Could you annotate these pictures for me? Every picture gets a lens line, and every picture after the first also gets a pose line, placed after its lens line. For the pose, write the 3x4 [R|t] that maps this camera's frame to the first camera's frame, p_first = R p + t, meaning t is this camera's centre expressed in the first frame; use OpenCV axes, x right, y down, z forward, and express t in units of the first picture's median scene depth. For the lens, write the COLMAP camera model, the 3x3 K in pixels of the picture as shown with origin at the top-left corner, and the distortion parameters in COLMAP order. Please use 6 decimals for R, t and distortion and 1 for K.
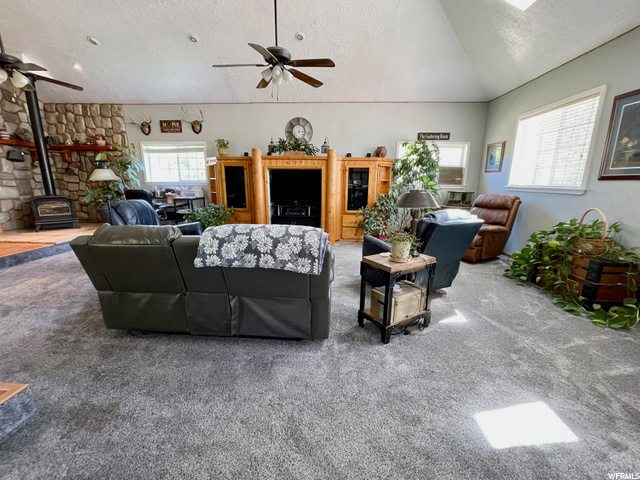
lens RADIAL K [[266.4, 0, 320.0], [0, 266.4, 240.0], [0, 0, 1]] dist [-0.005088, 0.001193]
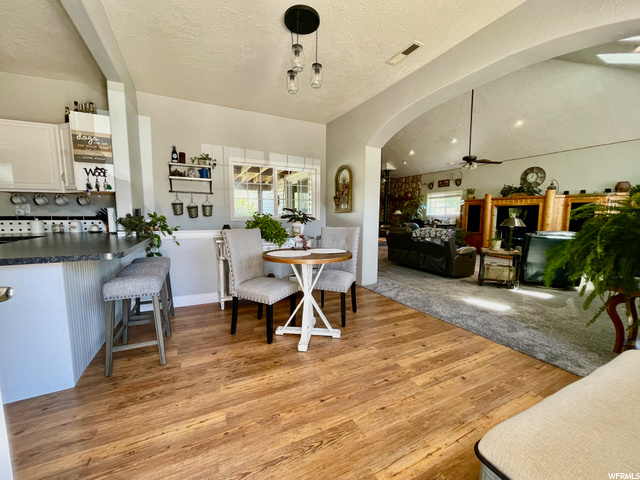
lens RADIAL K [[259.2, 0, 320.0], [0, 259.2, 240.0], [0, 0, 1]] dist [-0.001571, 0.000598]
pose [[0.506629, 0.080181, -0.858427, 1.254896], [-0.189275, 0.981720, -0.020010, 0.289246], [0.841131, 0.172617, 0.512545, -1.170193]]
